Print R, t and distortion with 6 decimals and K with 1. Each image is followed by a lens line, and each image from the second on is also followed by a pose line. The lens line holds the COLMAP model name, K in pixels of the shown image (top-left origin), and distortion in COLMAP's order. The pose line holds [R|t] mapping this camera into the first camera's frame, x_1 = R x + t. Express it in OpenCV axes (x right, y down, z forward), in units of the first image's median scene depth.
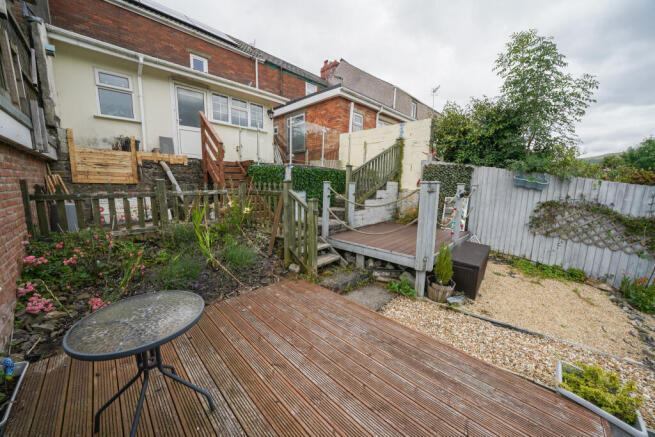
lens RADIAL K [[227.6, 0, 326.0], [0, 227.6, 215.7], [0, 0, 1]] dist [-0.015229, 0.000250]
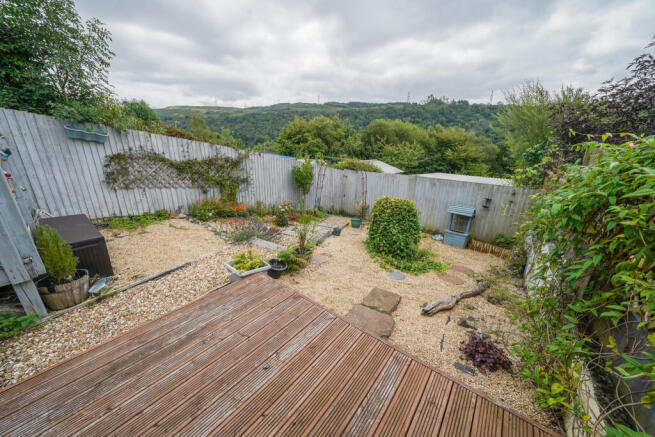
lens RADIAL K [[227.6, 0, 329.8], [0, 227.6, 217.9], [0, 0, 1]] dist [-0.015229, 0.000250]
pose [[-0.086935, -0.321329, 0.942969, -0.153966], [0.128113, 0.935087, 0.330454, -0.009225], [-0.987942, 0.149534, -0.040126, 0.181082]]
